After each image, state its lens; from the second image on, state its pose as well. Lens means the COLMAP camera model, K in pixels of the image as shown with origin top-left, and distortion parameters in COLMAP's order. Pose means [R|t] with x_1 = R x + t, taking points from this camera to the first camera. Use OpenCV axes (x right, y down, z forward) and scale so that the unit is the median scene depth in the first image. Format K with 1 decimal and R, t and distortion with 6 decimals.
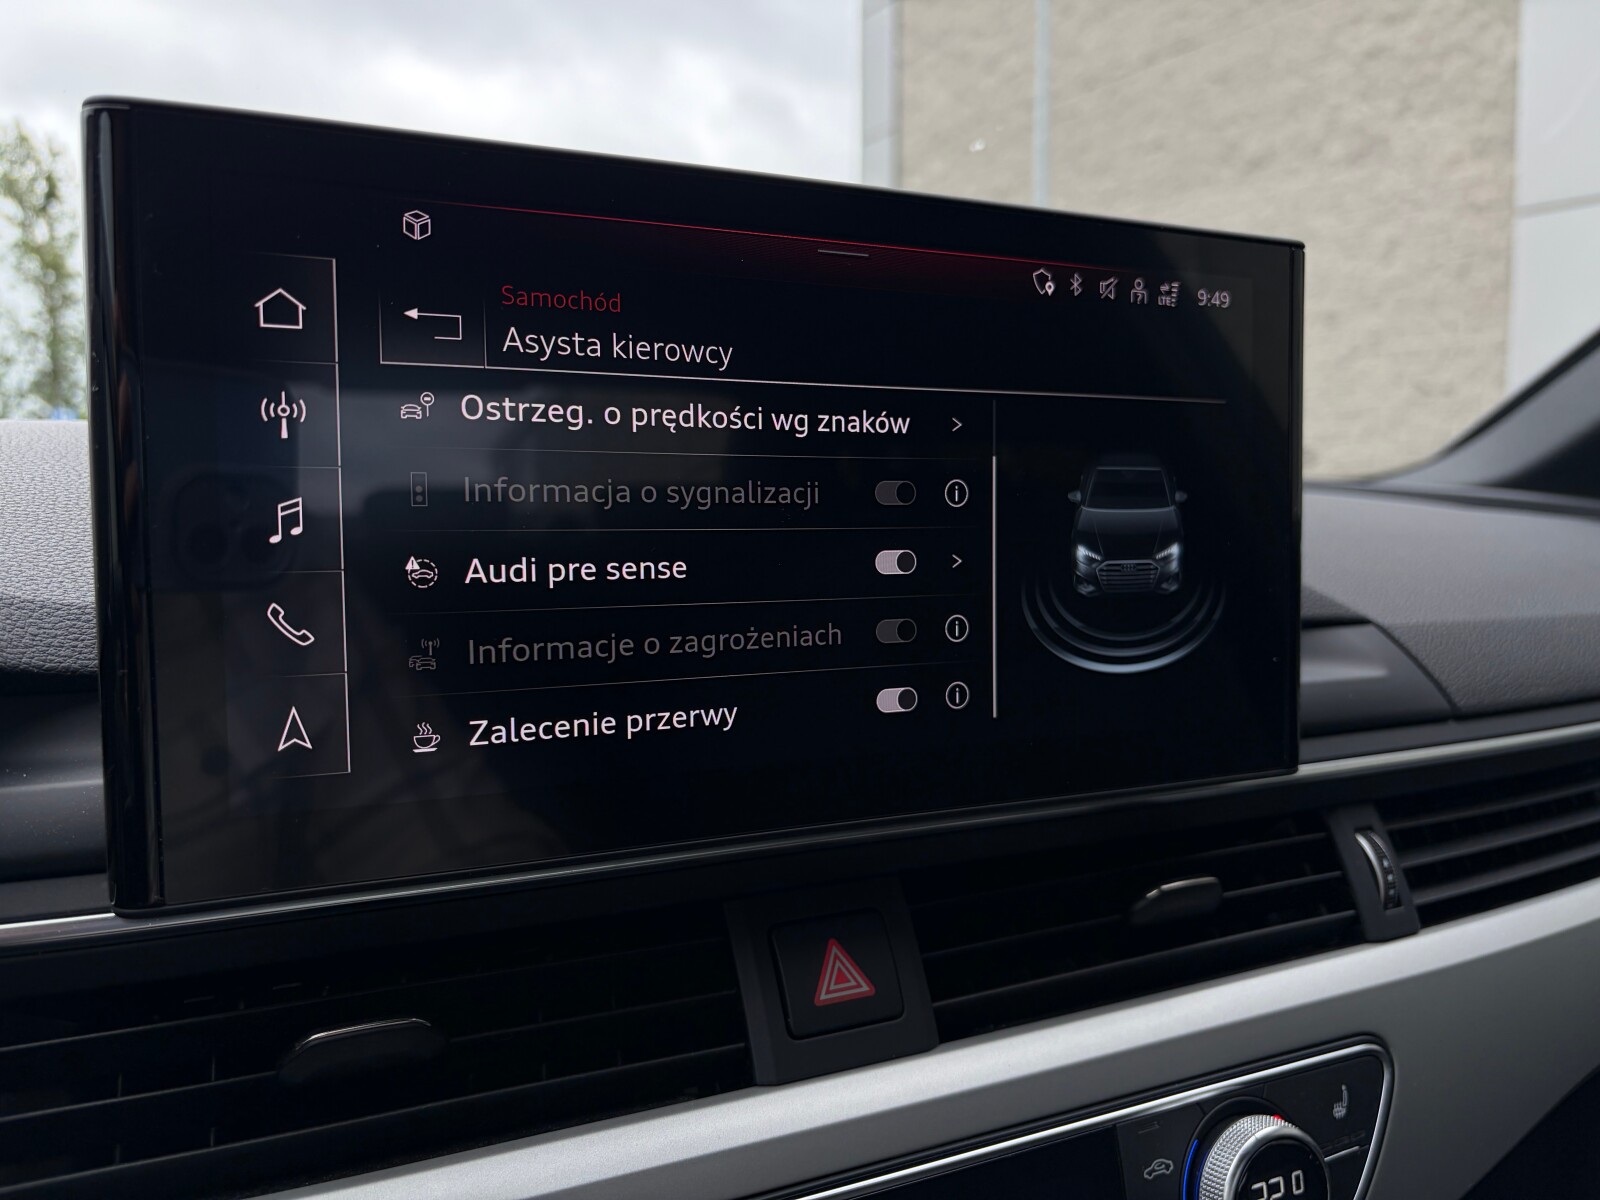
lens RADIAL K [[1257.5, 0, 797.5], [0, 1257.5, 601.4], [0, 0, 1]] dist [-0.006279, 0.005718]
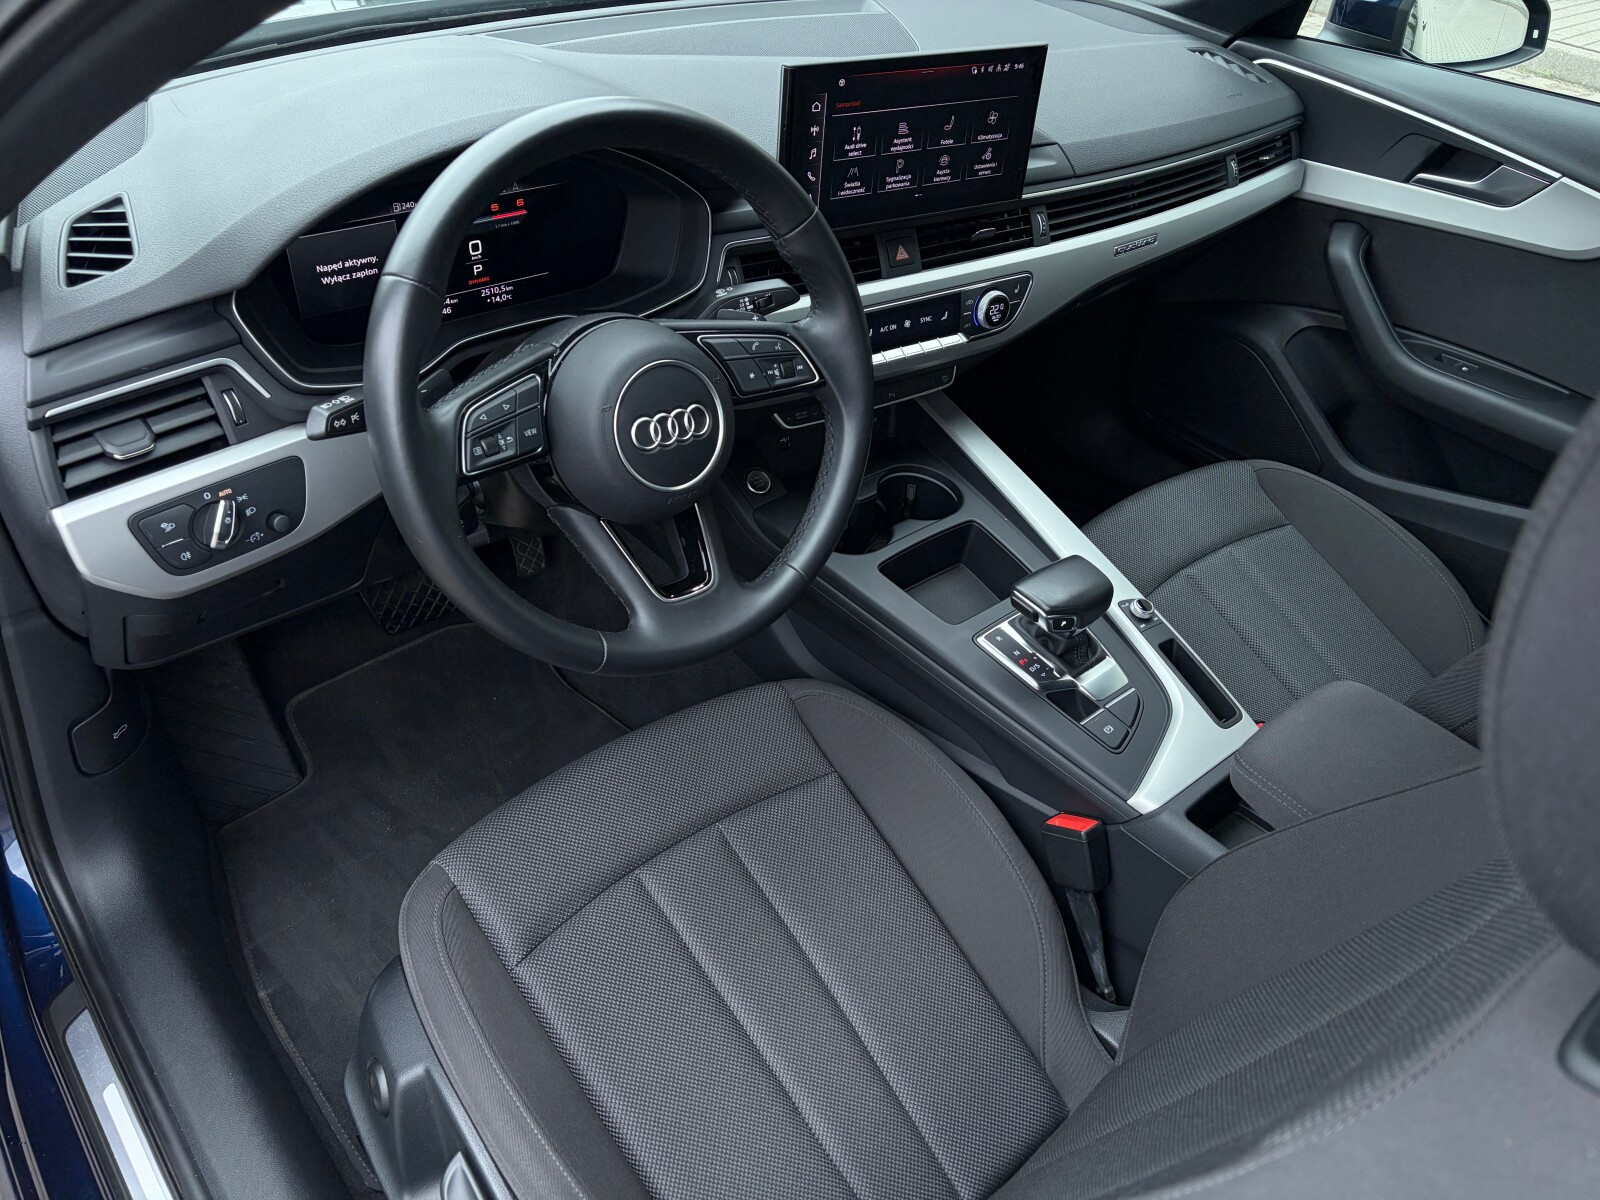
lens RADIAL K [[1229.5, 0, 815.6], [0, 1229.5, 603.9], [0, 0, 1]] dist [0.014839, -0.000177]
pose [[0.985990, -0.018967, 0.165724, -0.876151], [-0.074779, 0.837823, 0.540796, -0.841439], [-0.149105, -0.545612, 0.824667, -2.724053]]
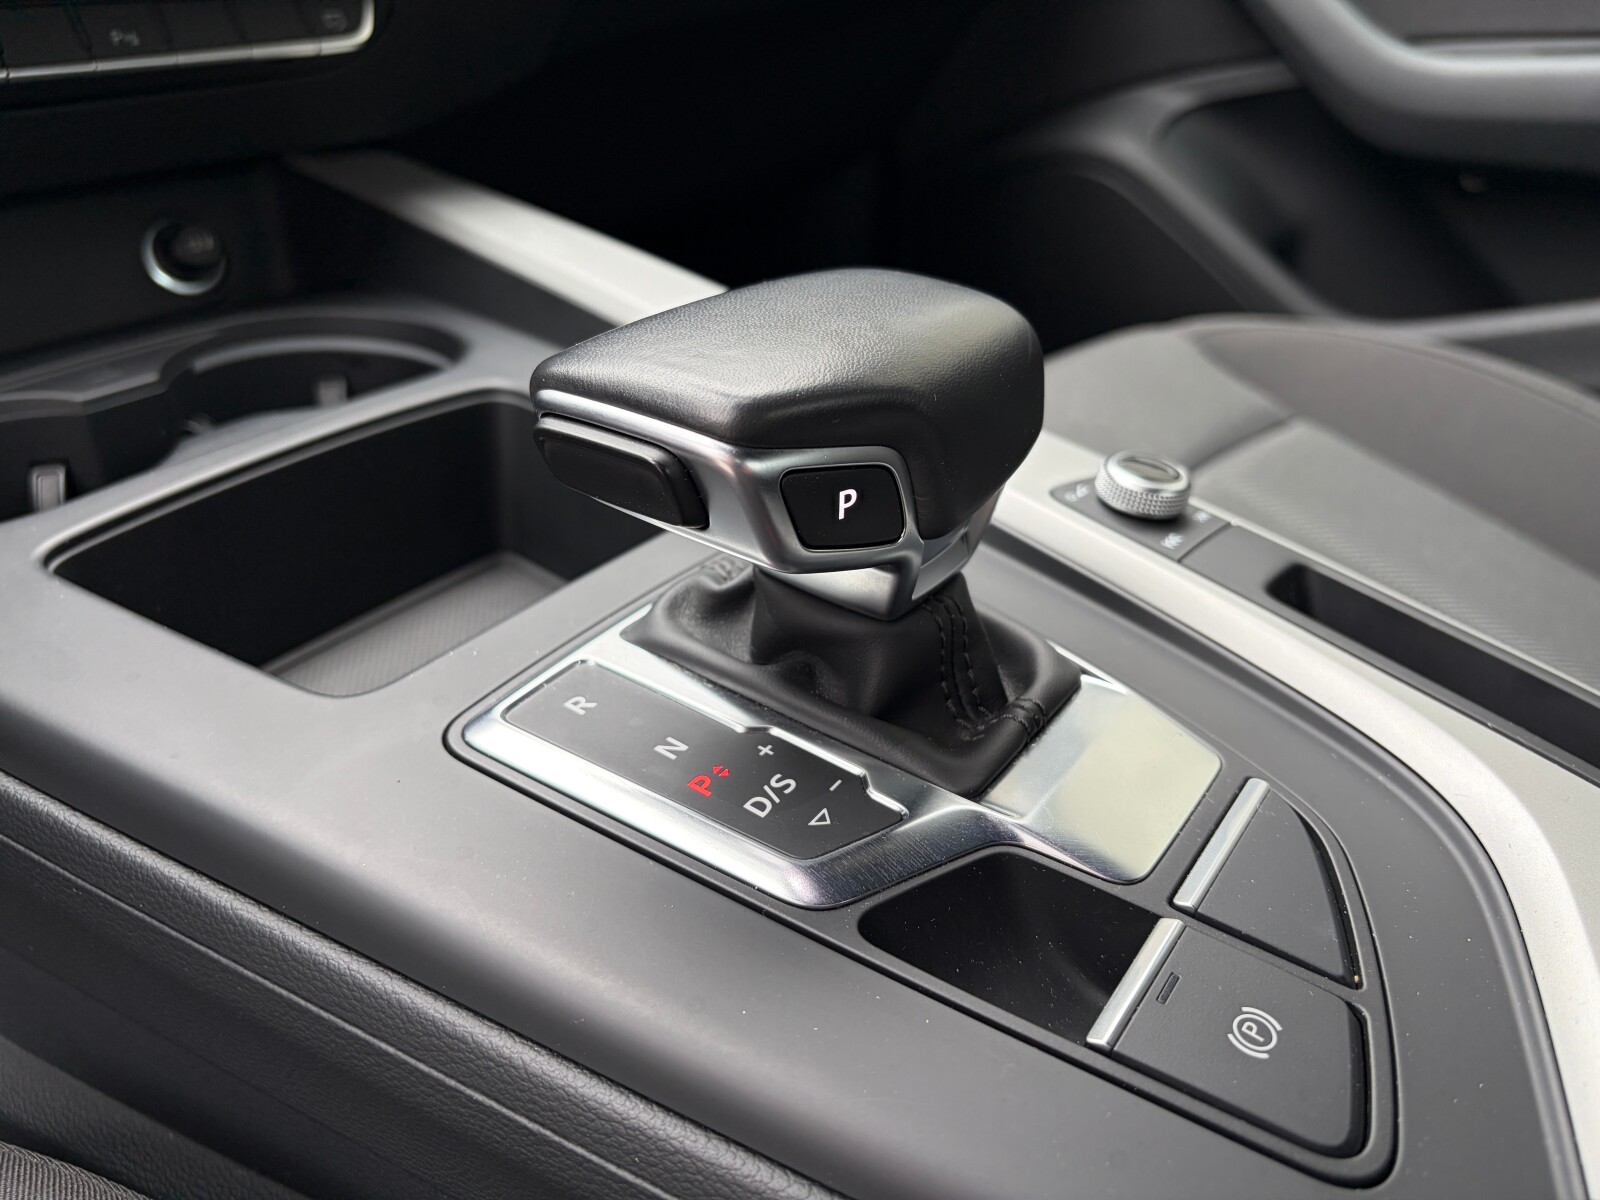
lens RADIAL K [[1229.5, 0, 815.6], [0, 1229.5, 603.9], [0, 0, 1]] dist [0.014839, -0.000177]
pose [[0.924323, -0.190484, 0.330669, 0.181067], [0.064828, 0.932296, 0.355840, 0.896646], [-0.376063, -0.307475, 0.874091, -0.498927]]
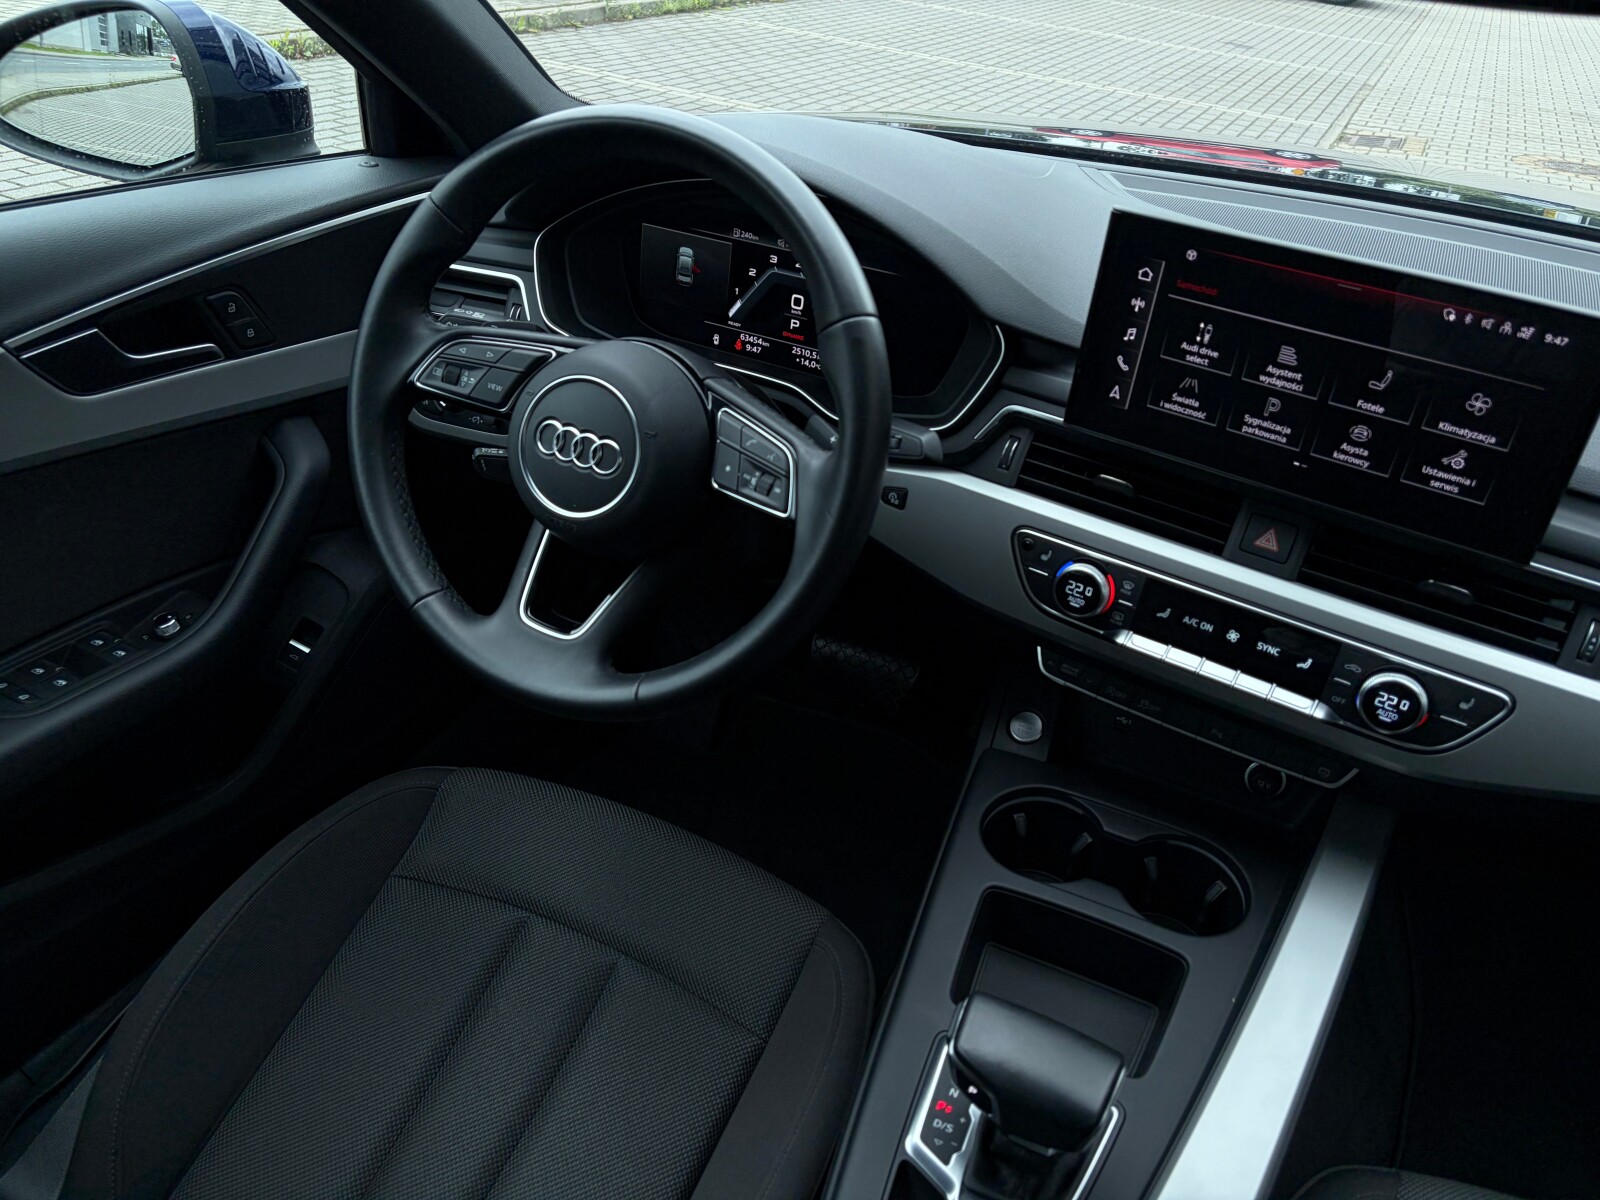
lens RADIAL K [[1212.8, 0, 795.8], [0, 1212.8, 609.4], [0, 0, 1]] dist [0.020465, 0.002707]
pose [[0.516072, 0.494282, -0.699539, 1.356328], [-0.154891, 0.857087, 0.491335, -0.678205], [0.842424, -0.145212, 0.518879, -1.199474]]
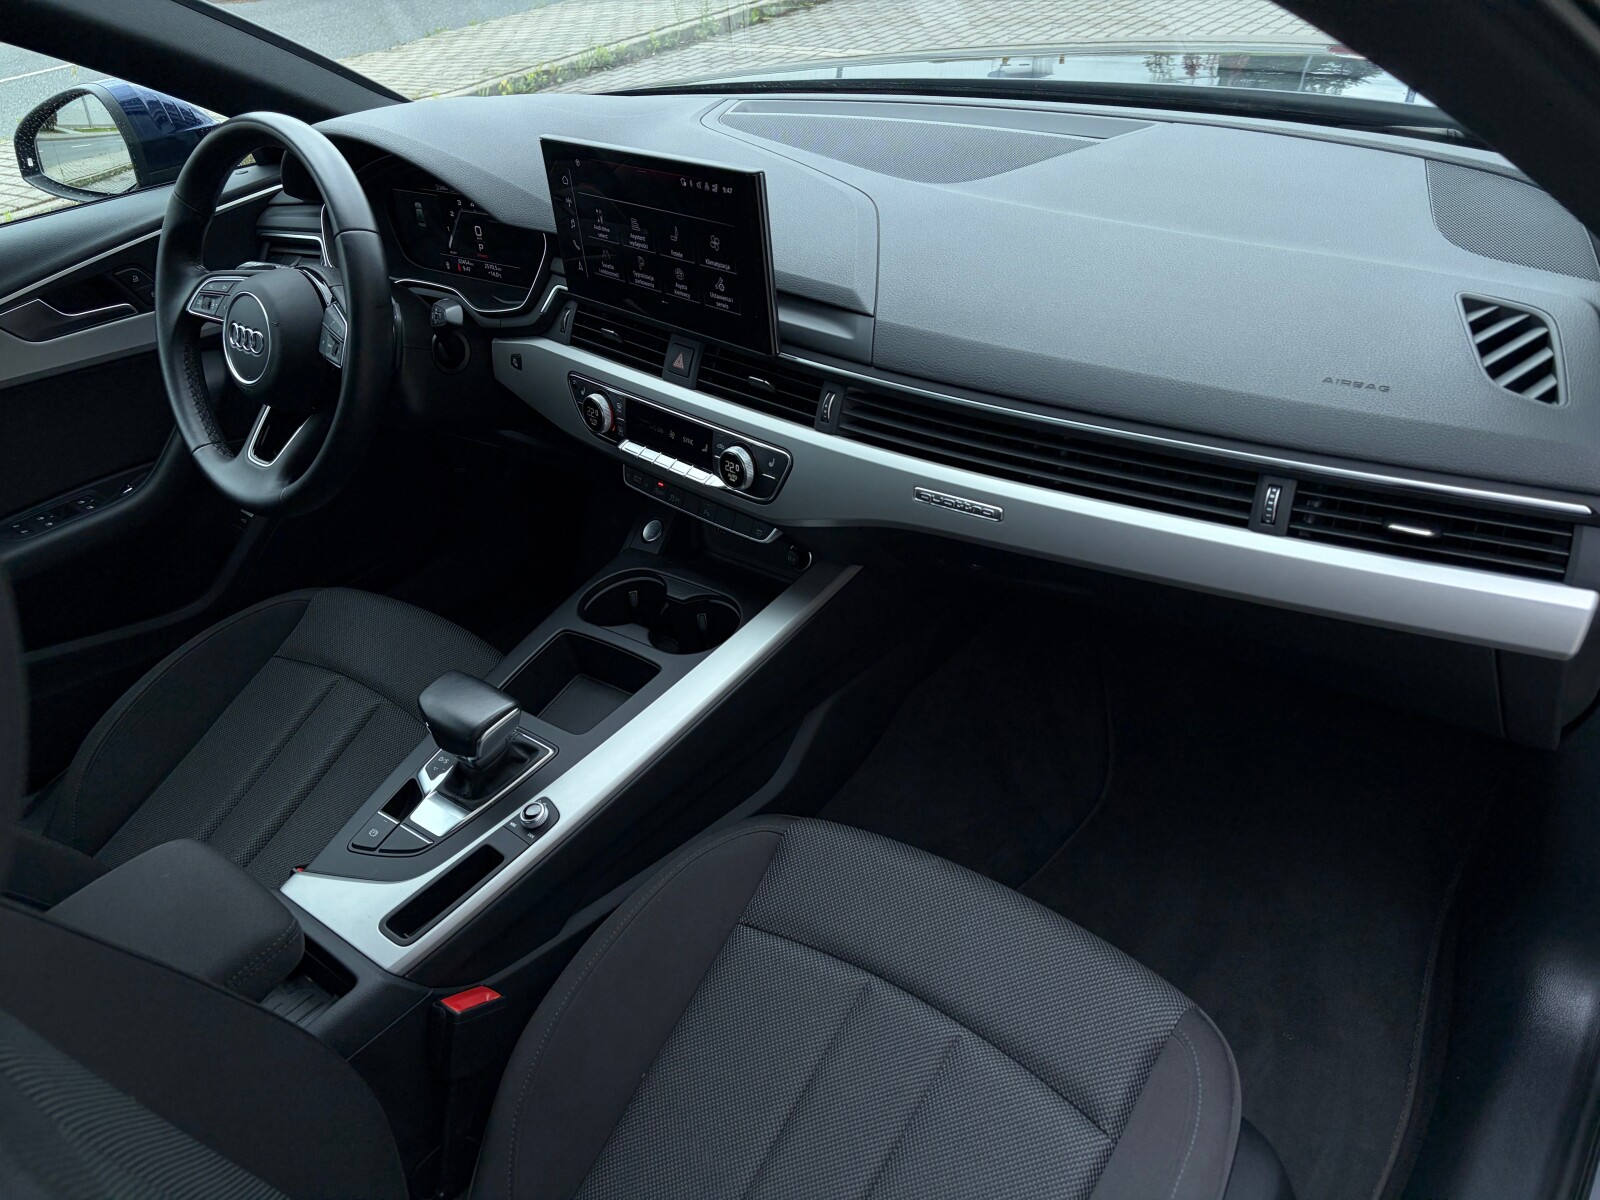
lens RADIAL K [[1212.8, 0, 795.8], [0, 1212.8, 609.4], [0, 0, 1]] dist [0.020465, 0.002707]
pose [[0.316010, 0.500319, -0.806113, 3.301424], [0.027233, 0.844520, 0.534832, -0.969893], [0.948365, -0.190965, 0.253251, 0.245428]]
